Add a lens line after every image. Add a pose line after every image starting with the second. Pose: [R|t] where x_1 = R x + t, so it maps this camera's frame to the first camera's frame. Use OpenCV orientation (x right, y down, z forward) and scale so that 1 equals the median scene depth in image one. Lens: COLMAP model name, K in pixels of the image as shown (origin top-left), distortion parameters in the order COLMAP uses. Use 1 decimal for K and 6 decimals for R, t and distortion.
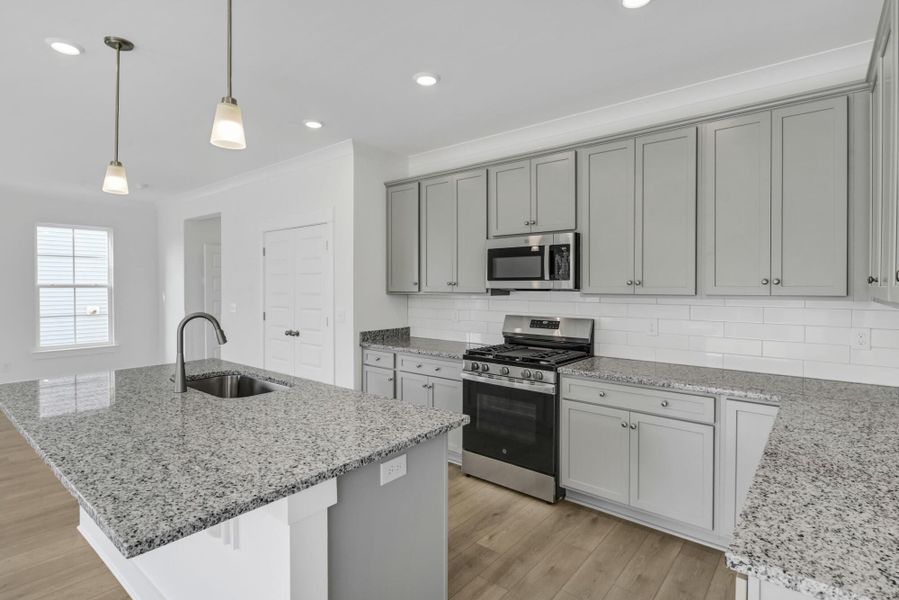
lens RADIAL K [[456.9, 0, 441.3], [0, 456.9, 289.0], [0, 0, 1]] dist [0.002250, -0.000357]
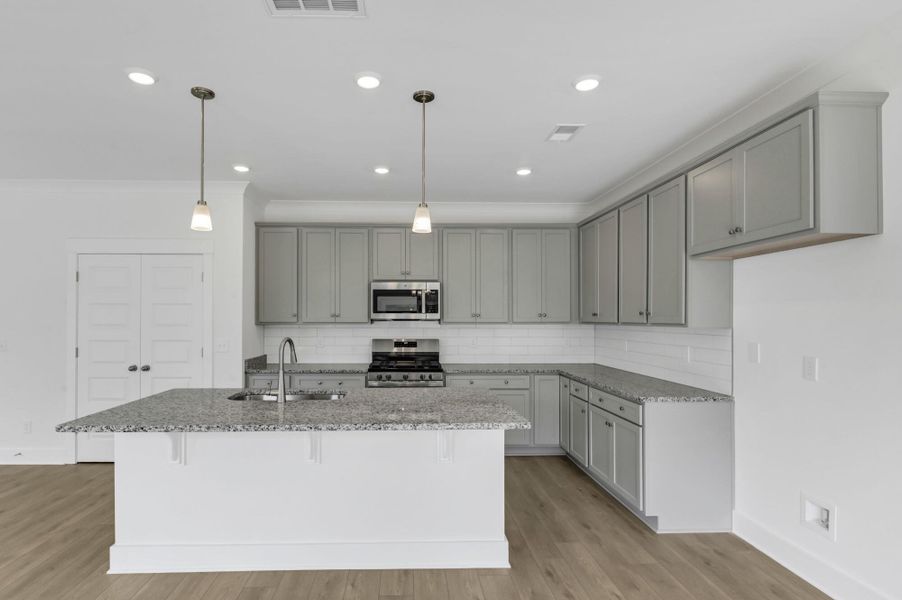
lens RADIAL K [[460.8, 0, 419.6], [0, 460.8, 314.3], [0, 0, 1]] dist [0.000303, 0.000102]
pose [[0.751515, 0.005629, 0.659692, -0.746047], [0.004776, 0.999891, -0.013973, 0.004730], [-0.659699, 0.013652, 0.751406, -0.113027]]
